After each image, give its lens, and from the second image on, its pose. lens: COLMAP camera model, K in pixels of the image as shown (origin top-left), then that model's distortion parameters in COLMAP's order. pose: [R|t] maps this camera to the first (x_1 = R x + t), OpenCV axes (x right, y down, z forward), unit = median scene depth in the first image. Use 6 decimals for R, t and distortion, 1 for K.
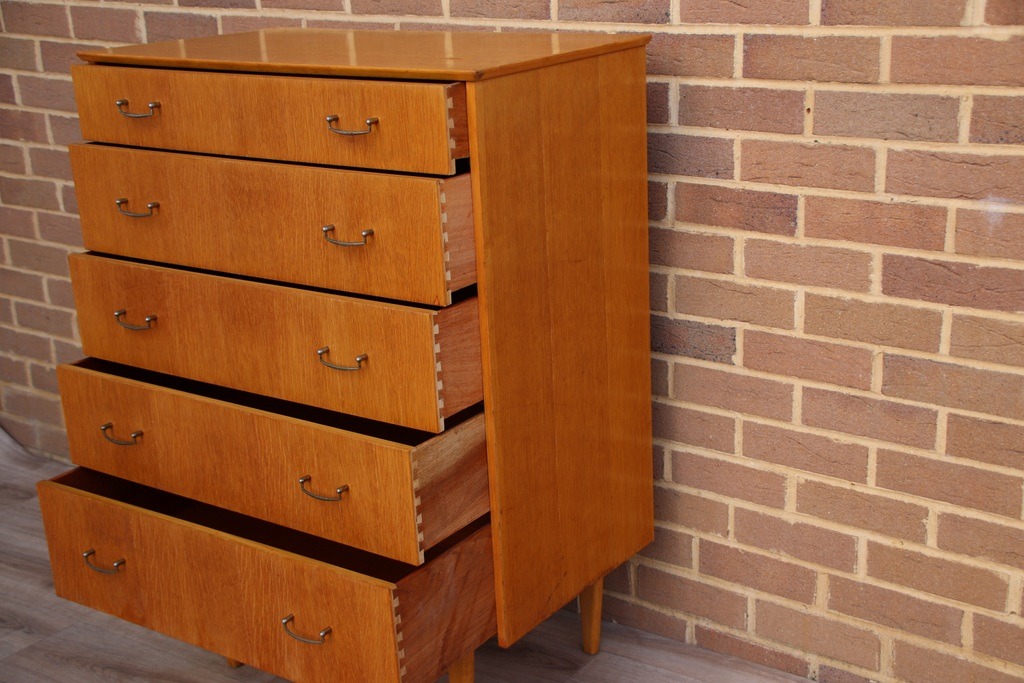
lens RADIAL K [[1413.8, 0, 504.0], [0, 1413.8, 356.0], [0, 0, 1]] dist [0.177530, 0.000000]
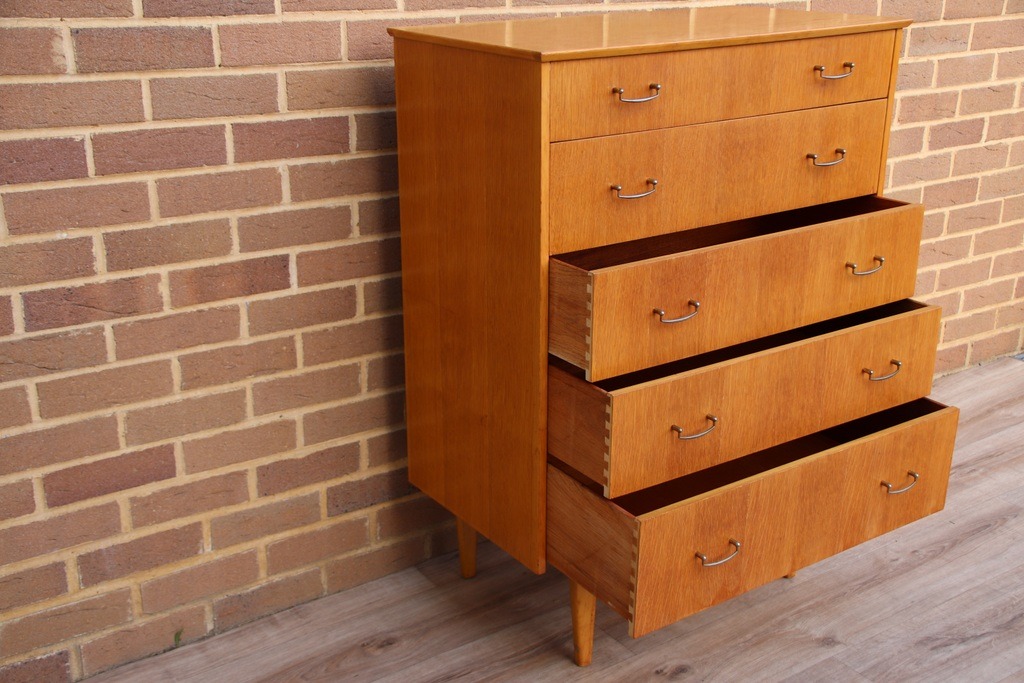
lens RADIAL K [[1216.4, 0, 516.8], [0, 1216.4, 355.3], [0, 0, 1]] dist [0.088987, 0.000000]
pose [[0.322467, -0.274274, 0.905974, -1.119729], [0.283398, 0.941174, 0.184059, -0.188953], [-0.903162, 0.197398, 0.381226, 0.827832]]
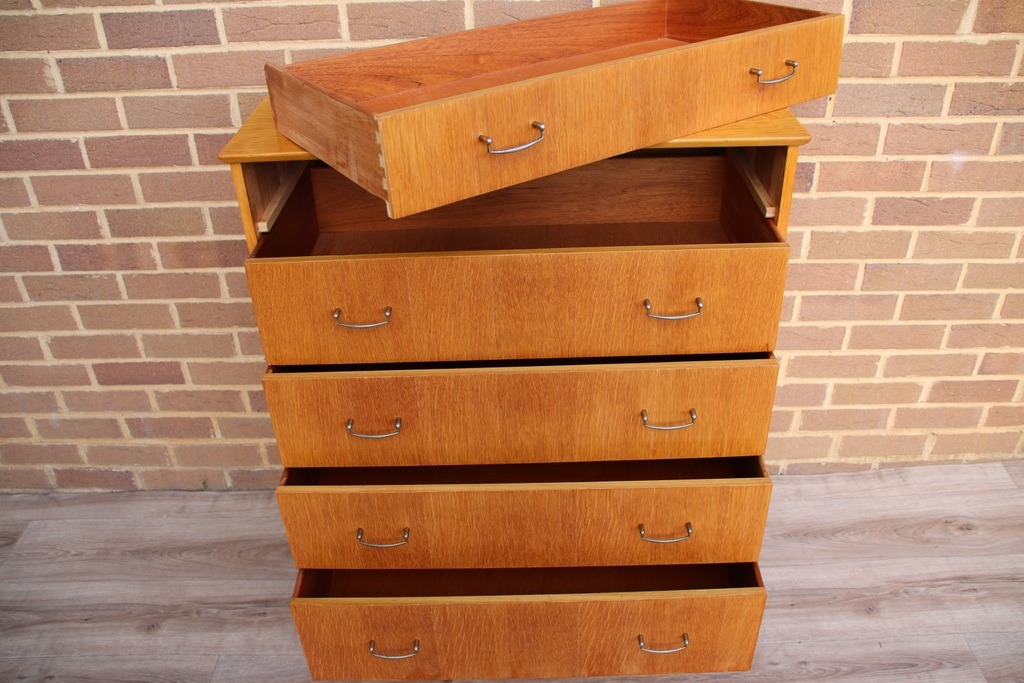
lens RADIAL K [[869.4, 0, 507.9], [0, 869.4, 349.6], [0, 0, 1]] dist [-0.134985, 0.128176]
pose [[0.806701, -0.309505, 0.503429, -0.488401], [0.177539, 0.939459, 0.293083, -0.240760], [-0.563661, -0.147052, 0.812811, 0.521334]]
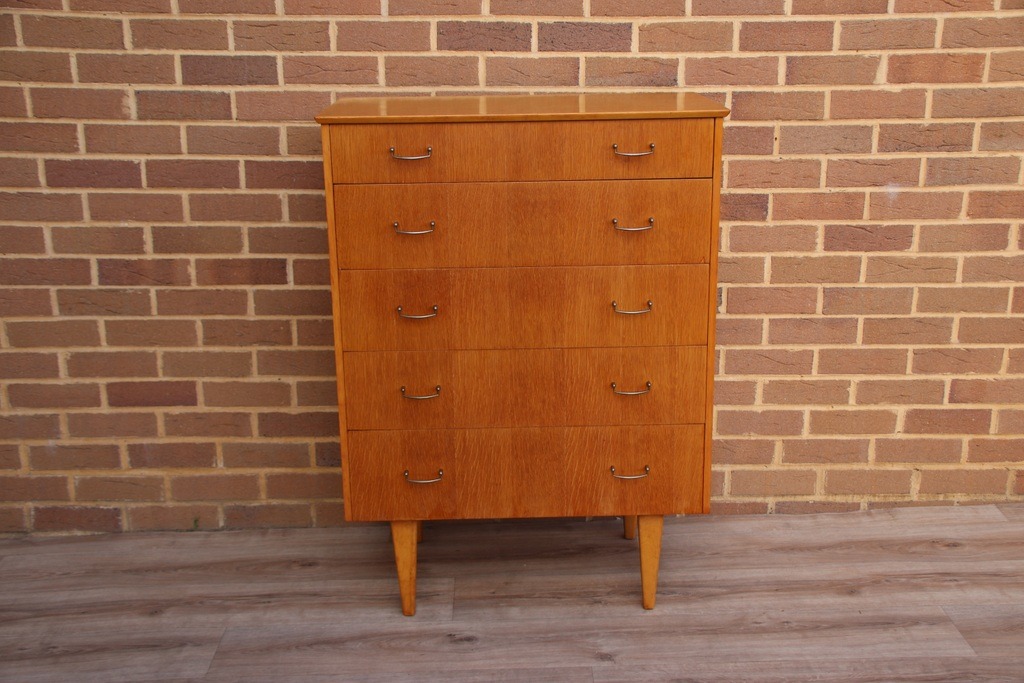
lens RADIAL K [[1216.4, 0, 500.4], [0, 1216.4, 355.6], [0, 0, 1]] dist [0.088987, 0.000000]
pose [[0.790575, -0.129972, 0.598414, -0.883062], [0.163393, 0.986560, -0.001587, 0.016321], [-0.590165, 0.099031, 0.801186, 0.127598]]
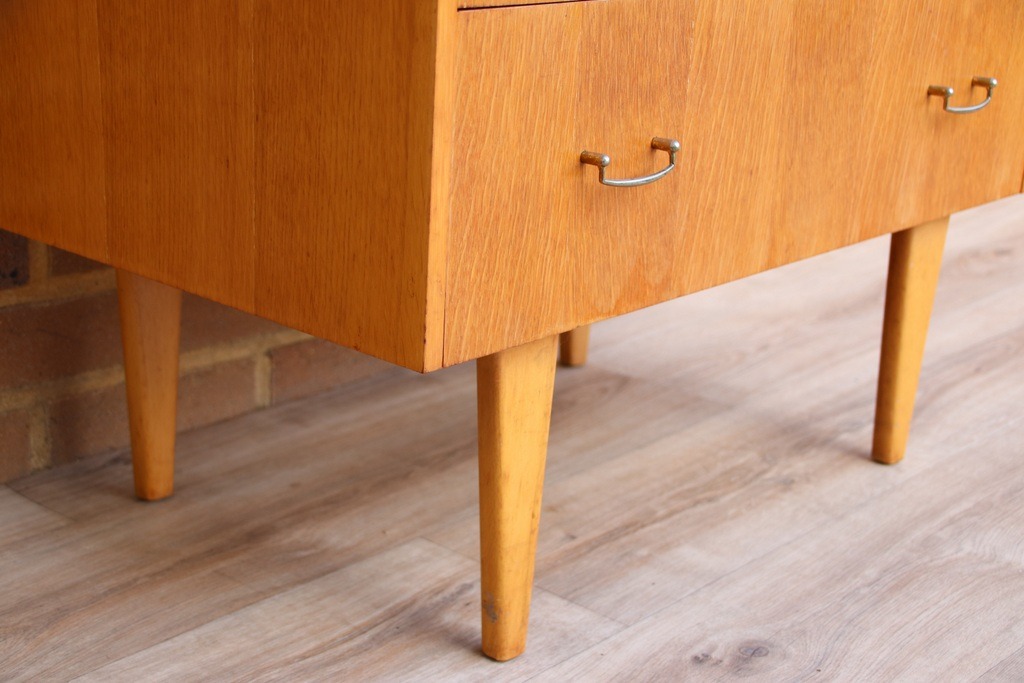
lens RADIAL K [[1667.4, 0, 514.2], [0, 1667.4, 342.6], [0, 0, 1]] dist [0.260603, 0.000000]
pose [[0.081566, -0.244655, 0.966173, -0.731299], [0.261828, 0.940615, 0.216079, 0.053271], [-0.961662, 0.235347, 0.140780, 1.120247]]
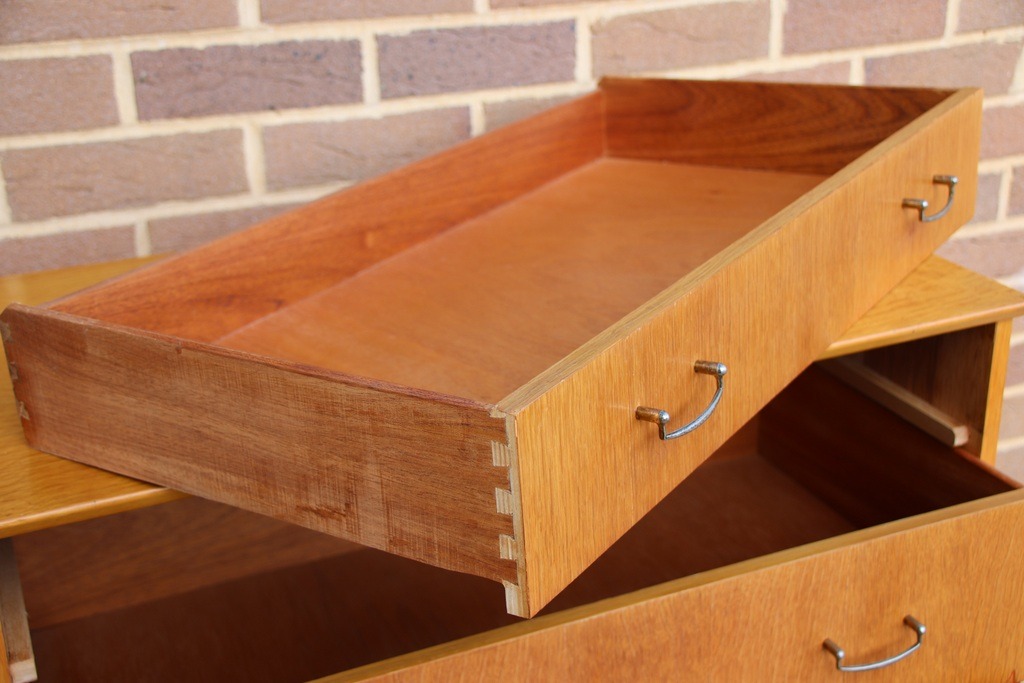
lens RADIAL K [[1413.8, 0, 519.8], [0, 1413.8, 349.8], [0, 0, 1]] dist [0.177530, 0.000000]
pose [[0.498465, -0.309539, 0.809764, -0.548471], [0.269489, 0.943130, 0.194630, -0.312355], [-0.823959, 0.121206, 0.553535, 0.737576]]
